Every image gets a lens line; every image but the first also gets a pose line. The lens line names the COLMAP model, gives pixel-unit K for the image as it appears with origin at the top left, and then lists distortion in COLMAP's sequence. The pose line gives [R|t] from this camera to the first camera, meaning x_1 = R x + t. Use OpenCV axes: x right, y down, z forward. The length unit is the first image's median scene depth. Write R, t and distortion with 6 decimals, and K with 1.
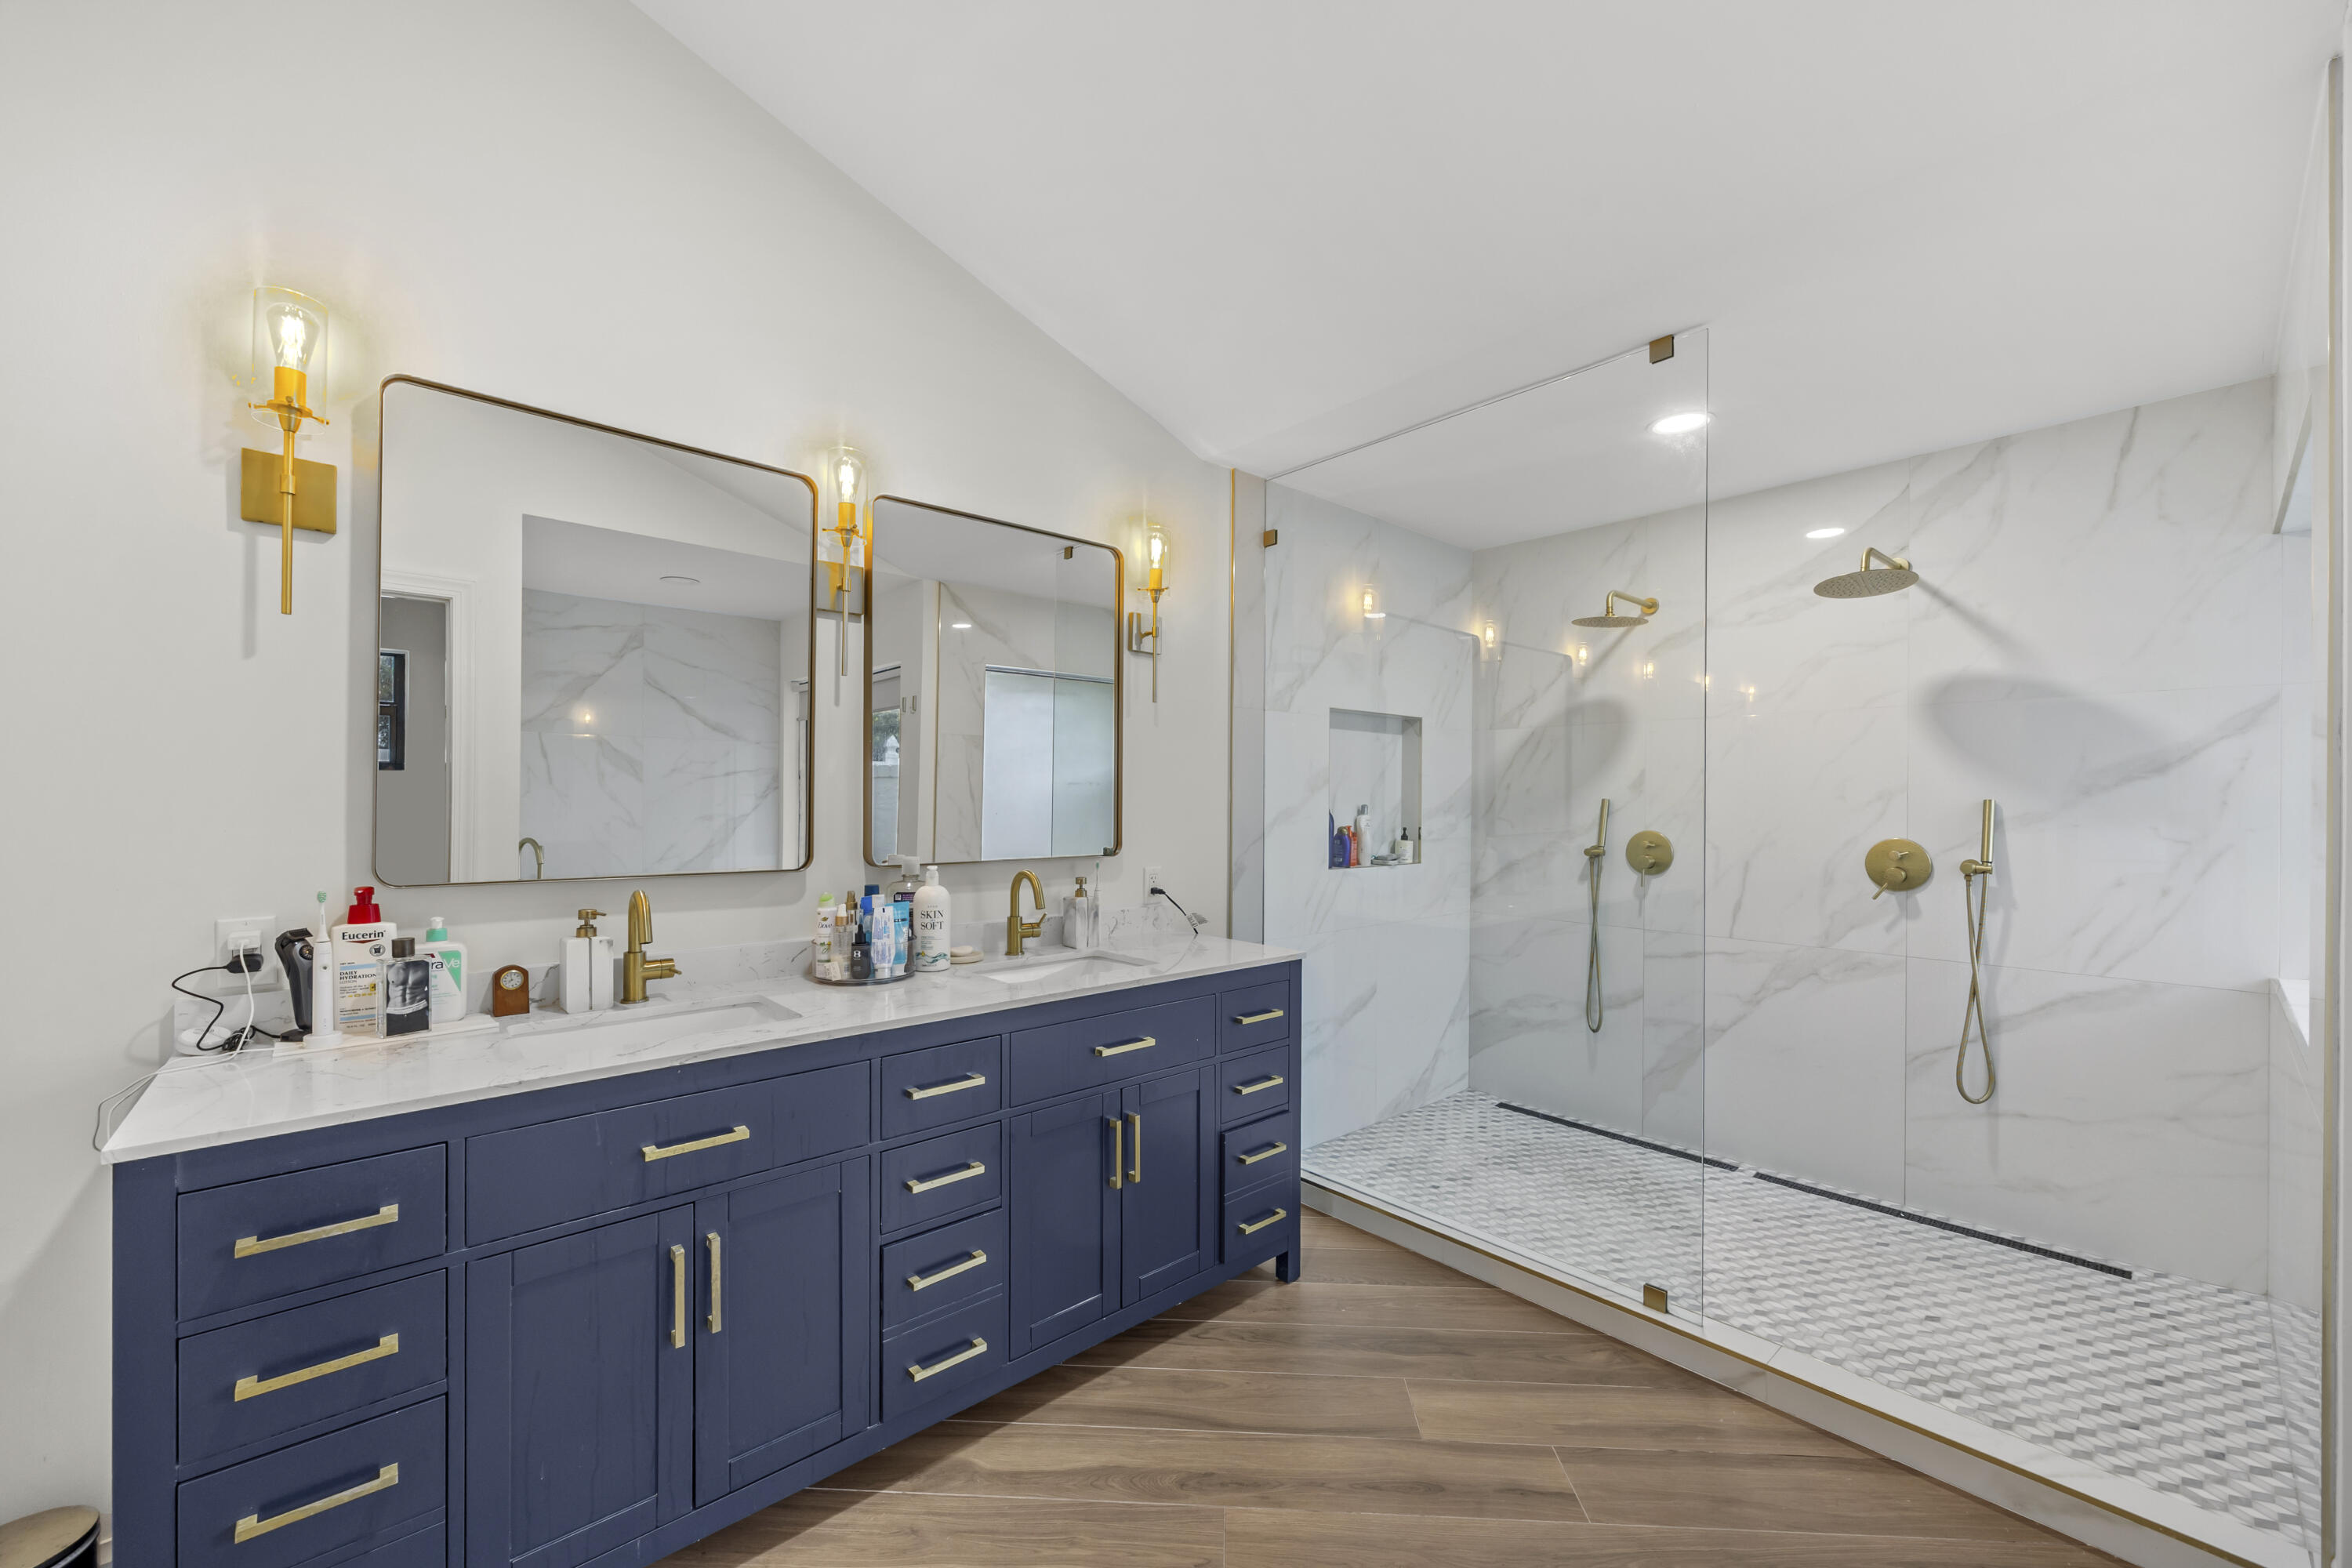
lens RADIAL K [[900.8, 0, 1193.9], [0, 900.8, 802.6], [0, 0, 1]] dist [-0.000409, 0.000367]
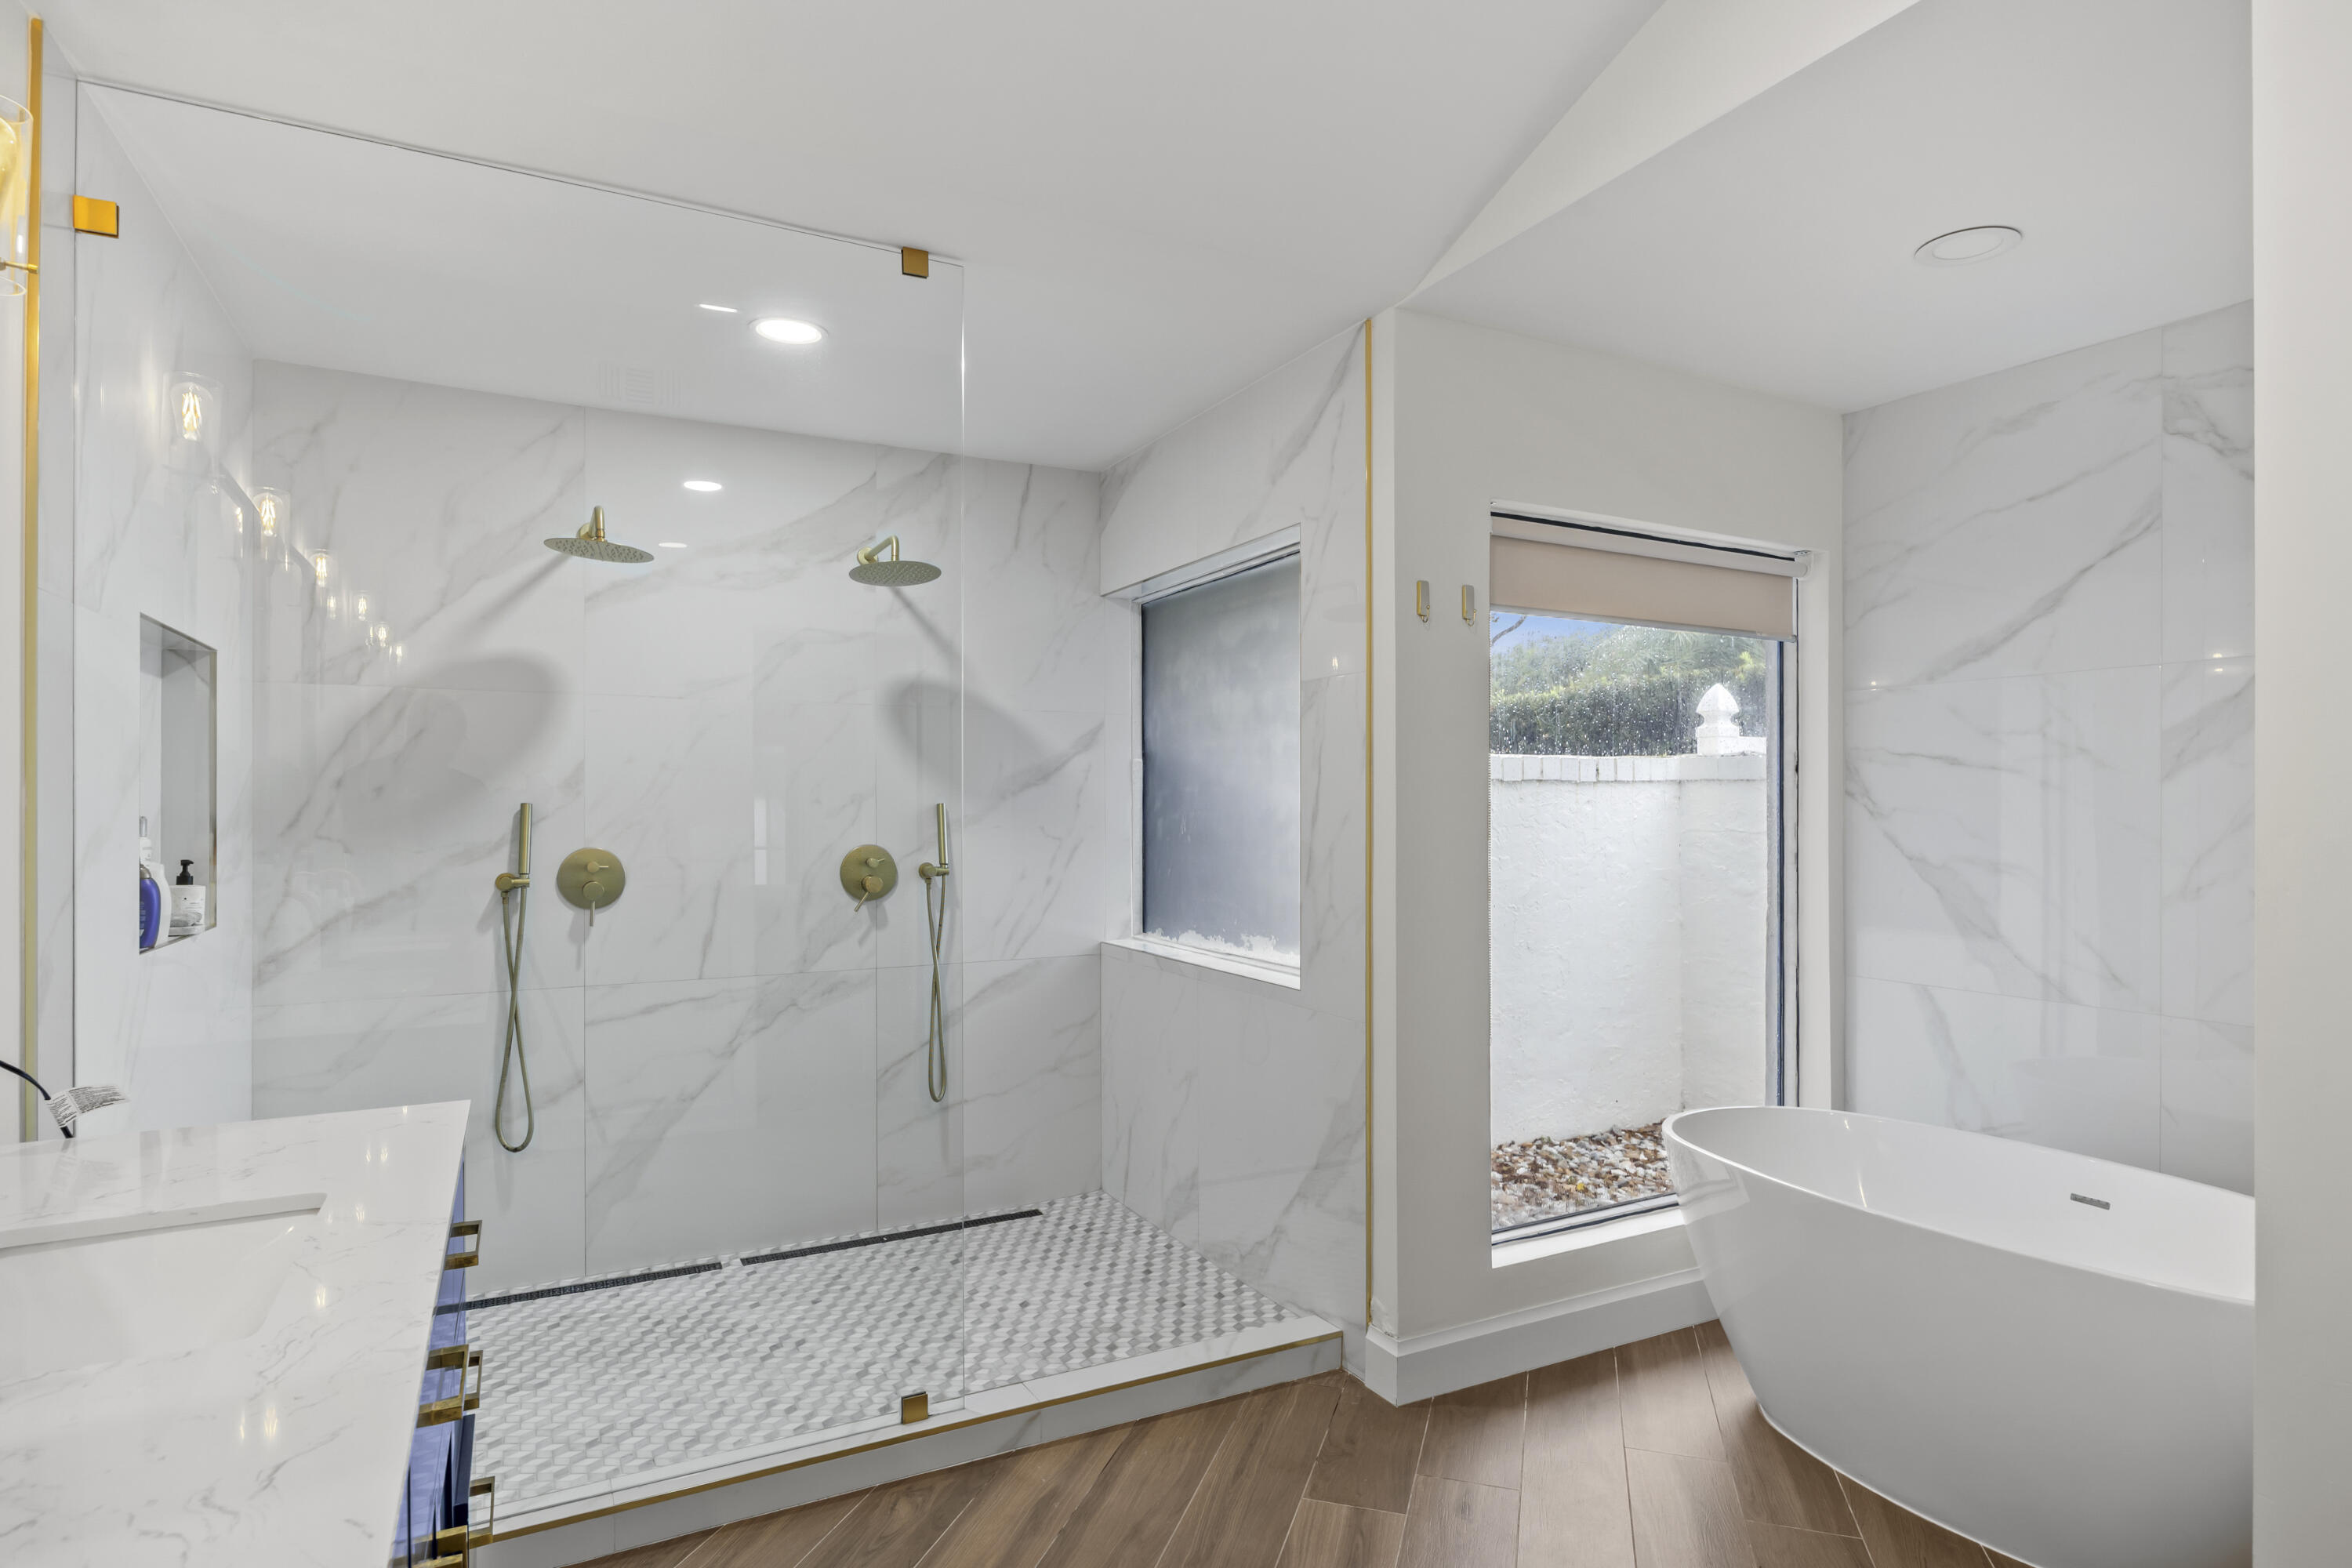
lens RADIAL K [[1238.1, 0, 1181.2], [0, 1238.1, 803.6], [0, 0, 1]] dist [-0.003657, -0.002269]
pose [[0.253774, -0.002972, 0.967259, -0.419935], [0.003798, 0.999991, 0.002076, -0.004687], [-0.967256, 0.003146, 0.253783, 0.381519]]
